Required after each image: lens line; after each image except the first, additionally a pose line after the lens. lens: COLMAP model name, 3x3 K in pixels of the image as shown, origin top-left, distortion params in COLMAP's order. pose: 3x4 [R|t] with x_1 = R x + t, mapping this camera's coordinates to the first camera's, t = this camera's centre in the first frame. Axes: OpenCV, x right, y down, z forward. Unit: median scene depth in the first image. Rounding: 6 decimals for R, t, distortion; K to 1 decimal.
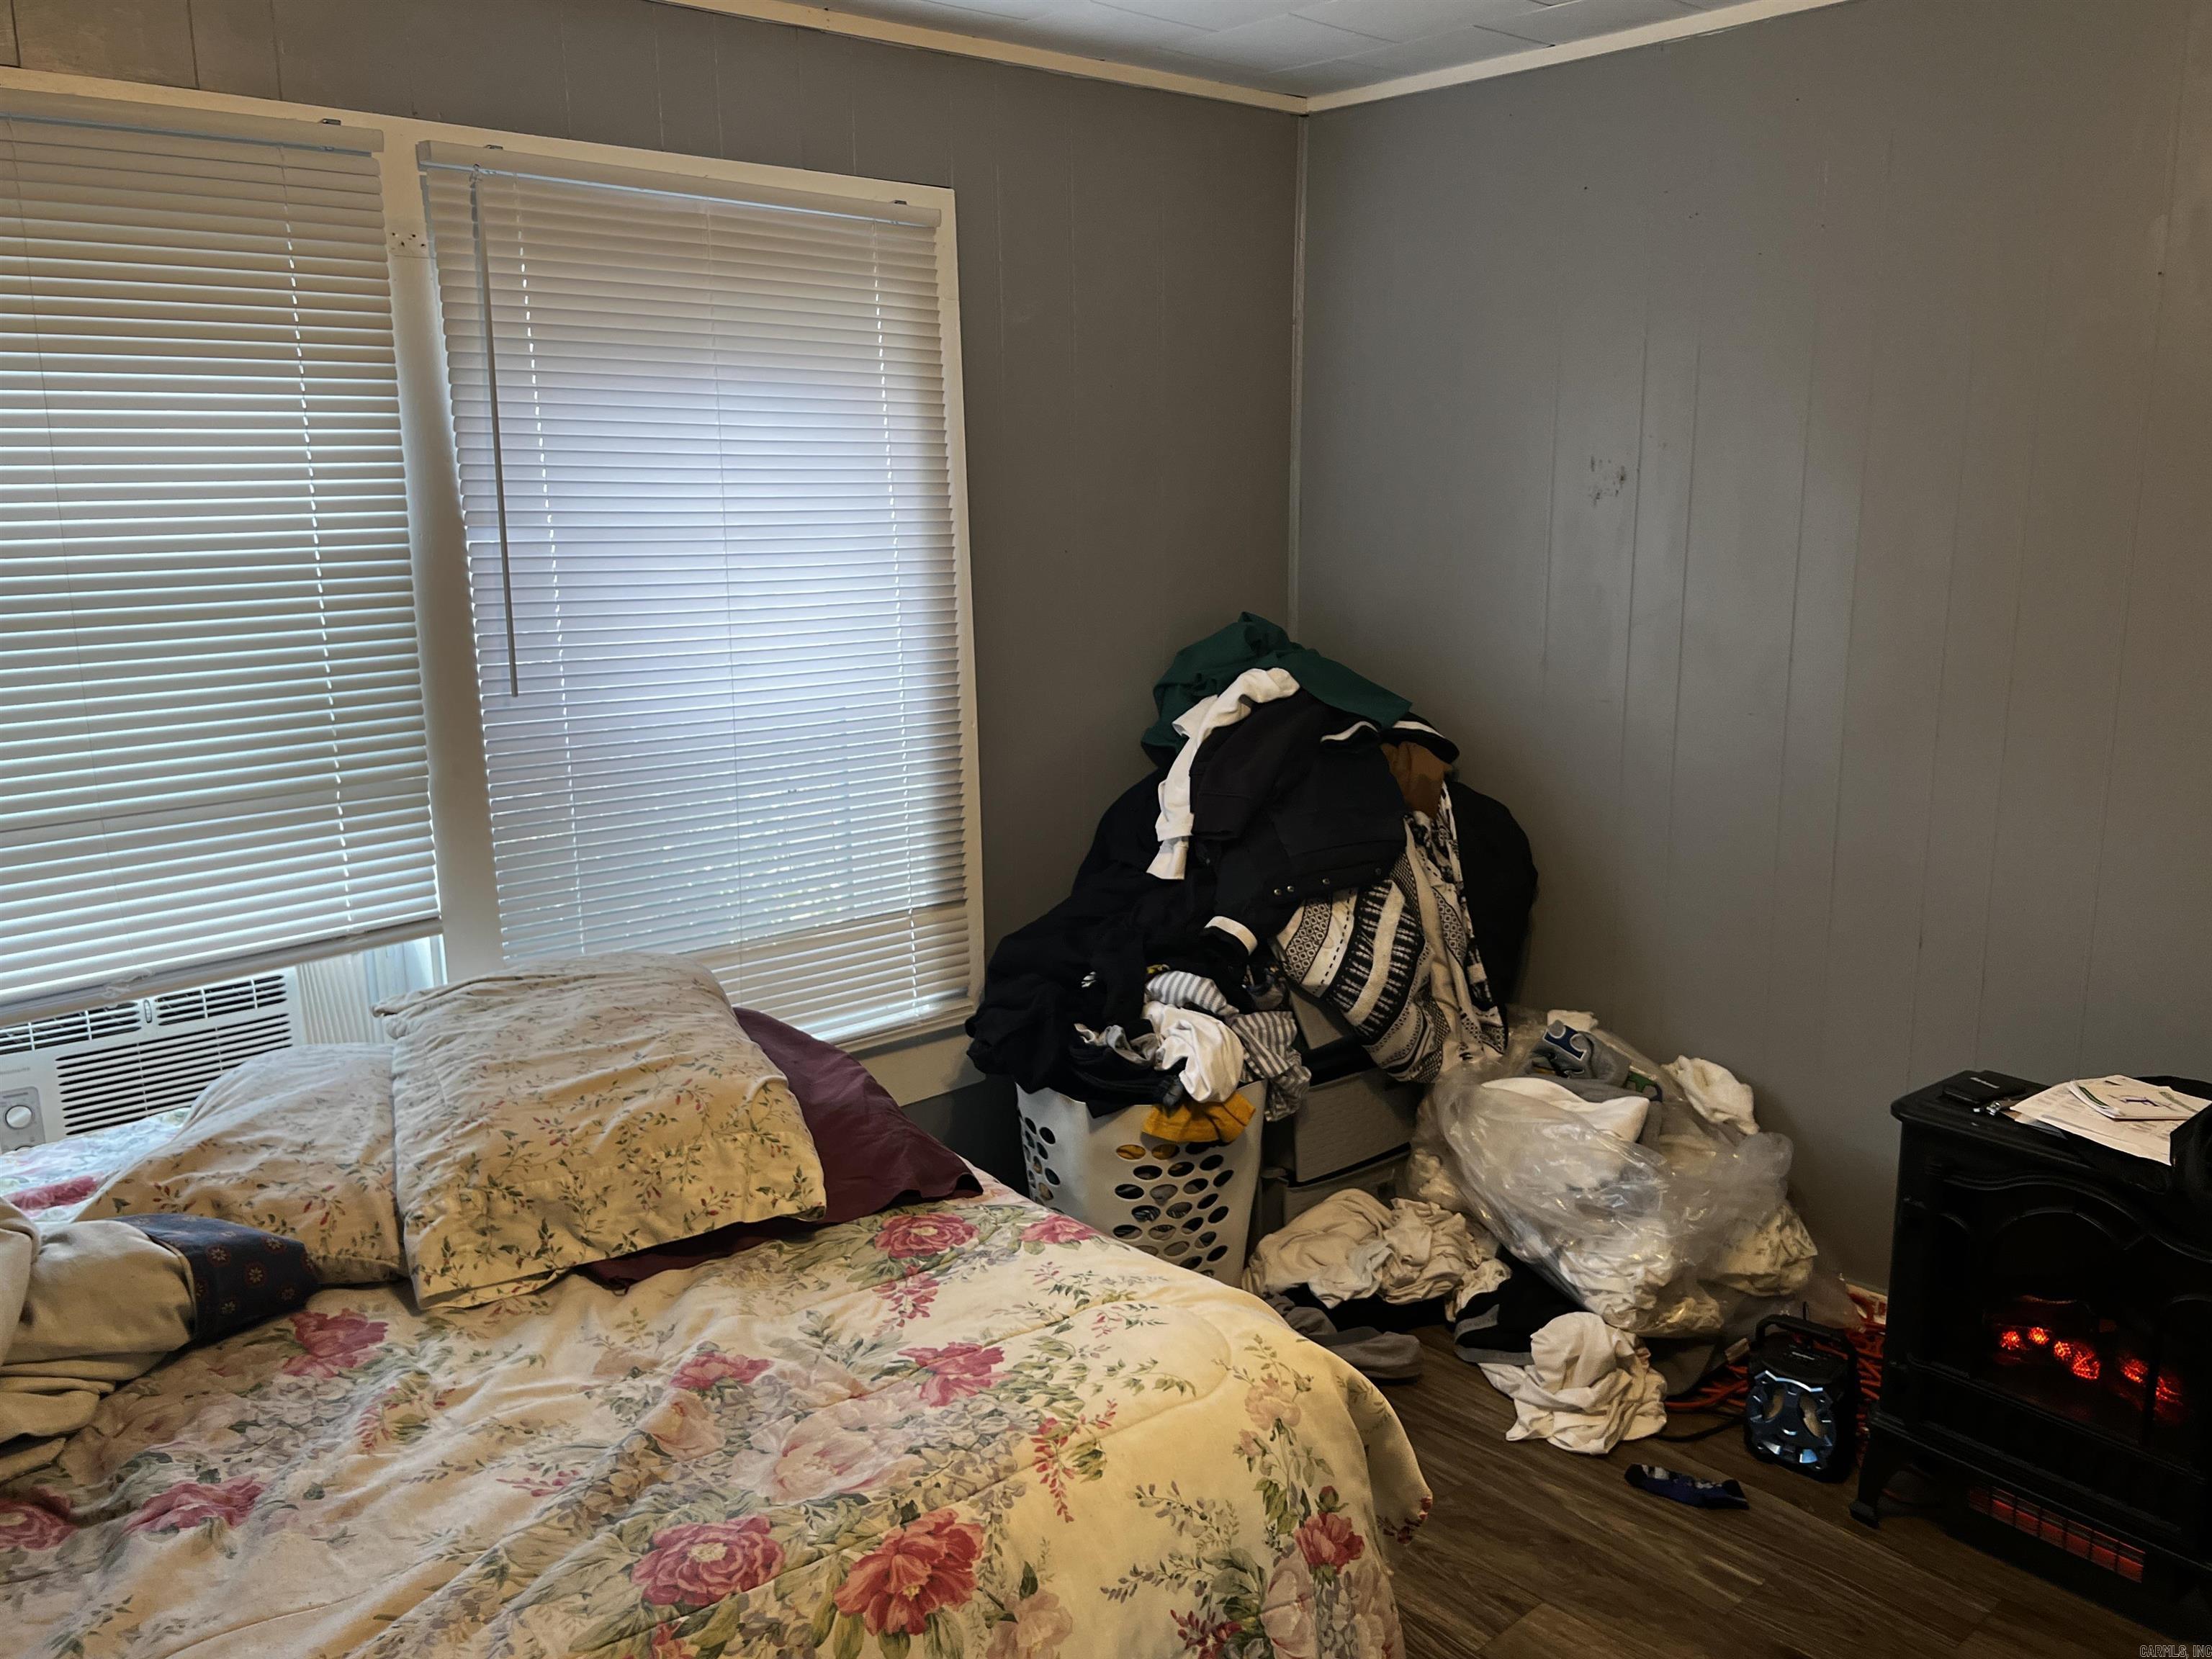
lens RADIAL K [[1740.7, 0, 1106.0], [0, 1740.7, 829.5], [0, 0, 1]] dist [0.019913, -0.012546]
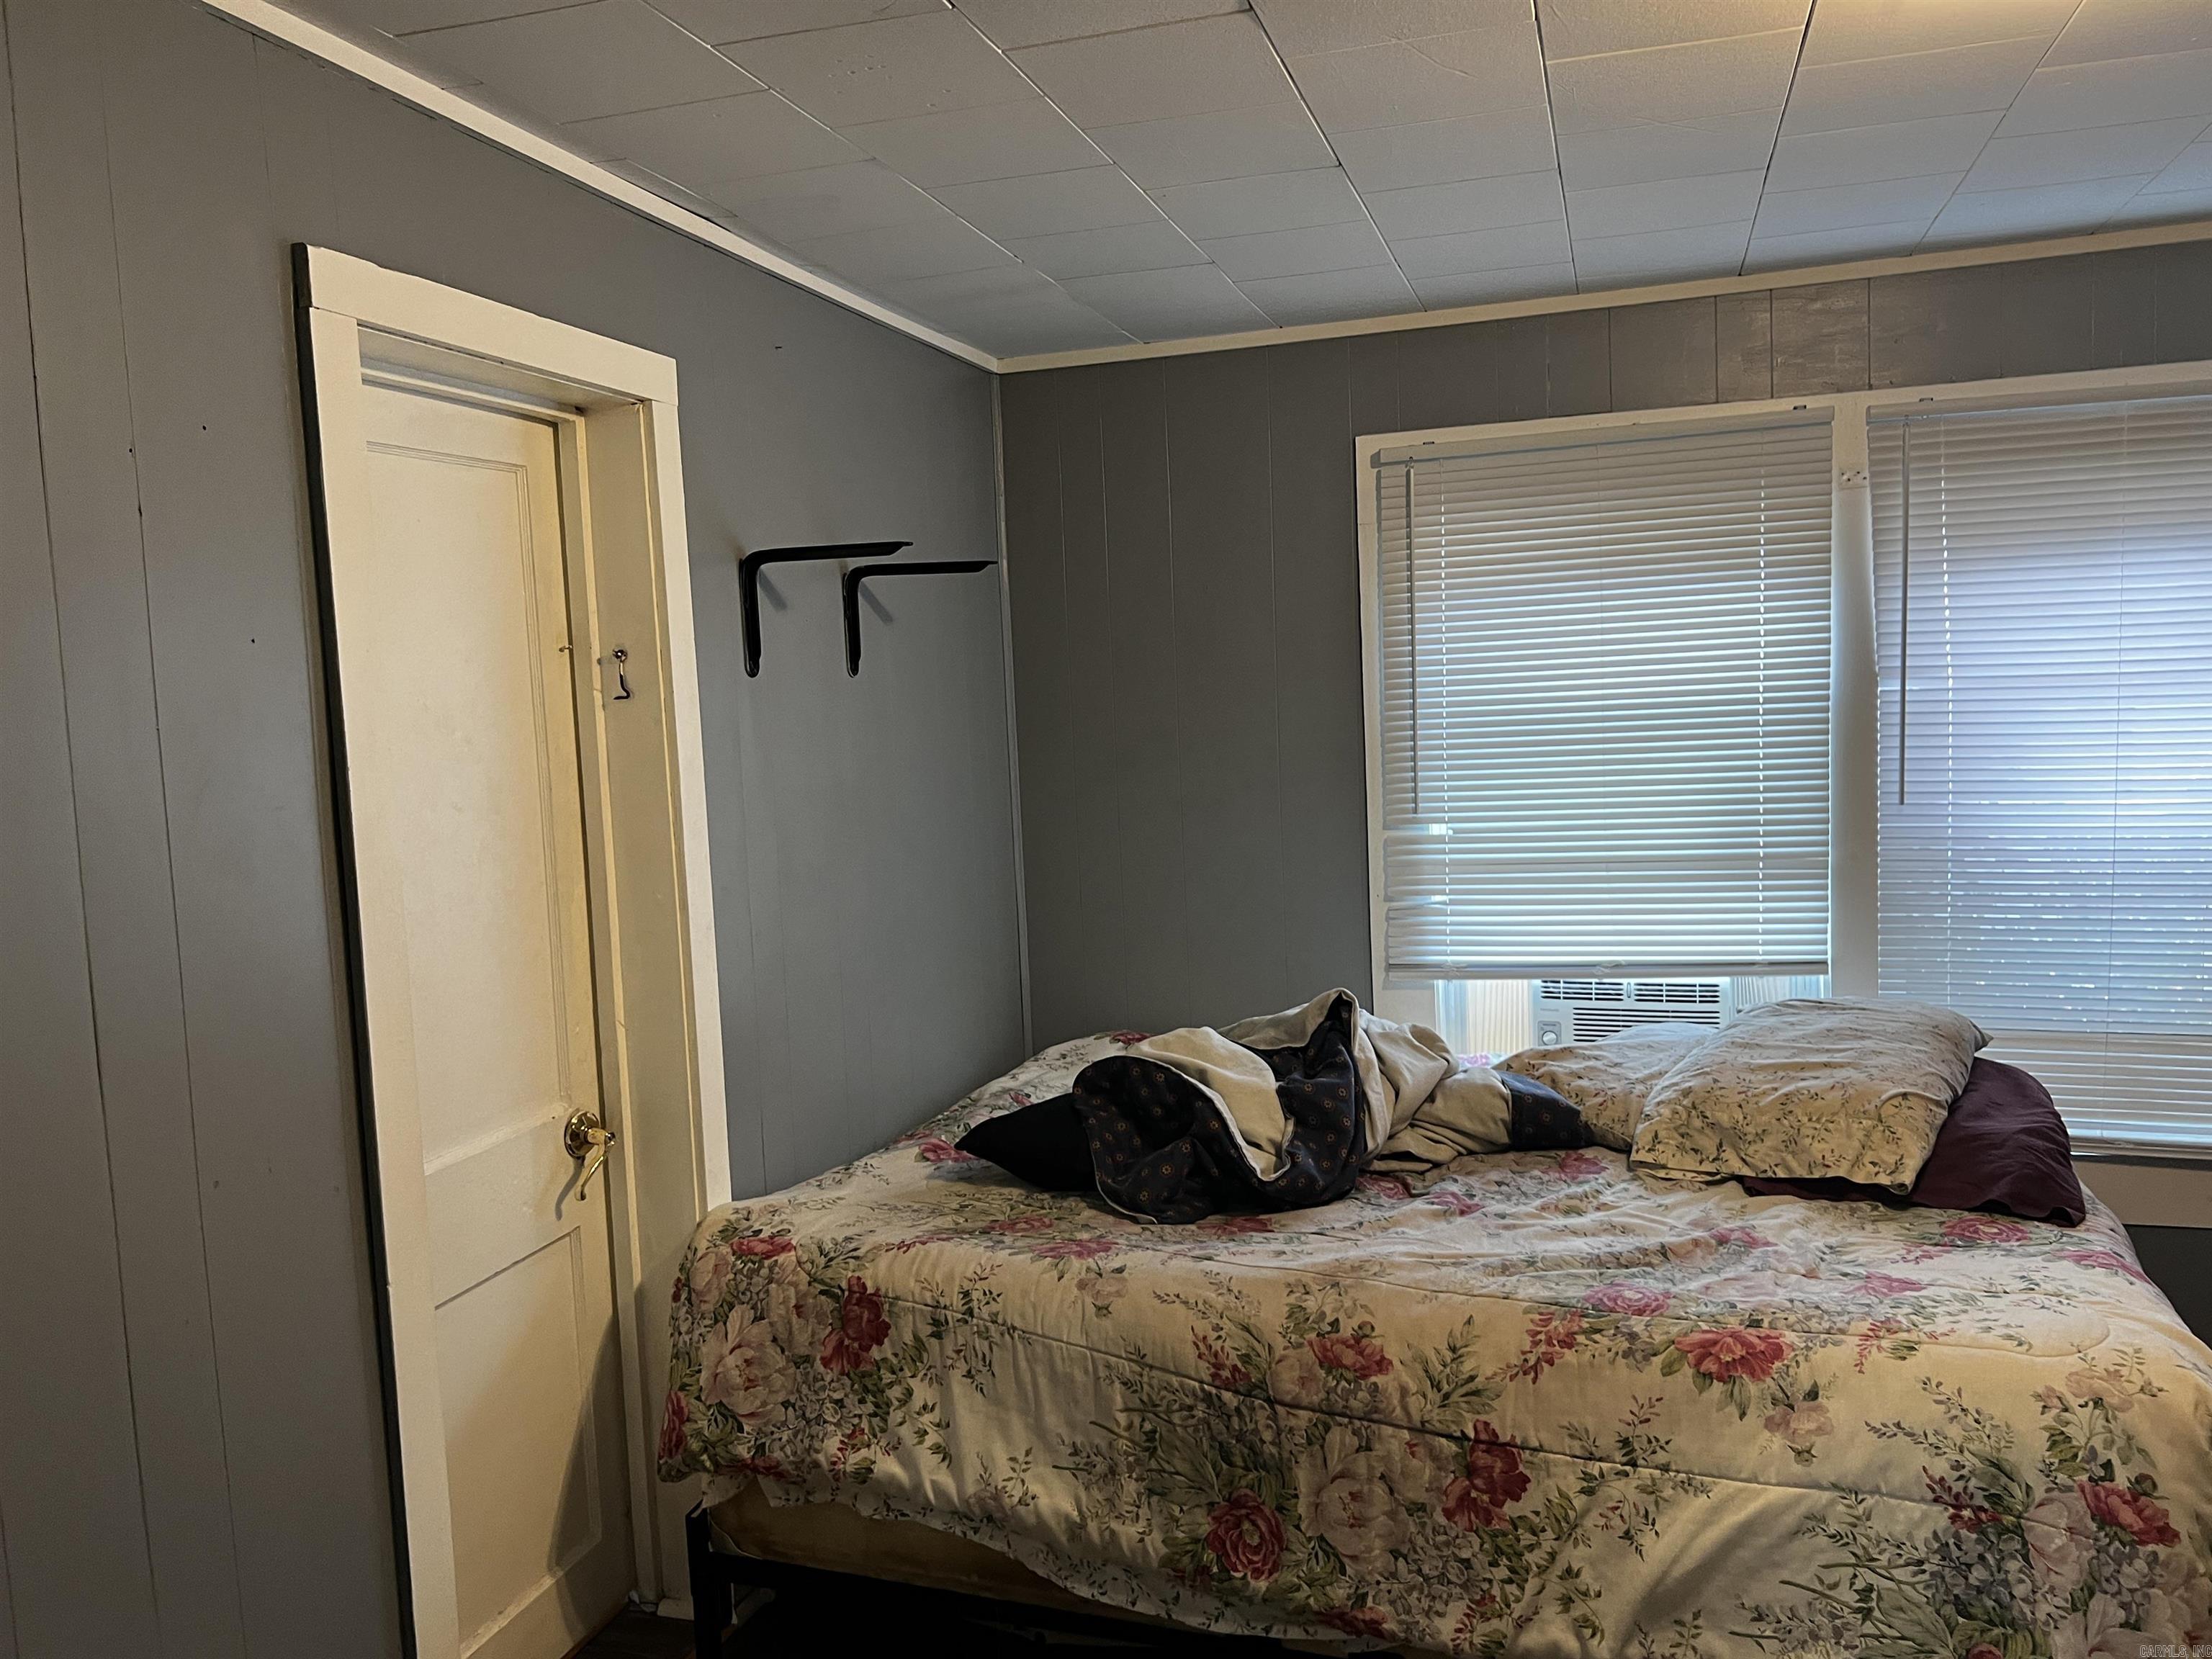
lens RADIAL K [[1643.0, 0, 1134.8], [0, 1643.0, 840.0], [0, 0, 1]] dist [0.090664, -0.121852]
pose [[0.523129, 0.079851, -0.848505, 0.636483], [-0.133455, 0.990994, 0.010982, 0.019761], [0.841740, 0.107492, 0.529074, -0.223515]]
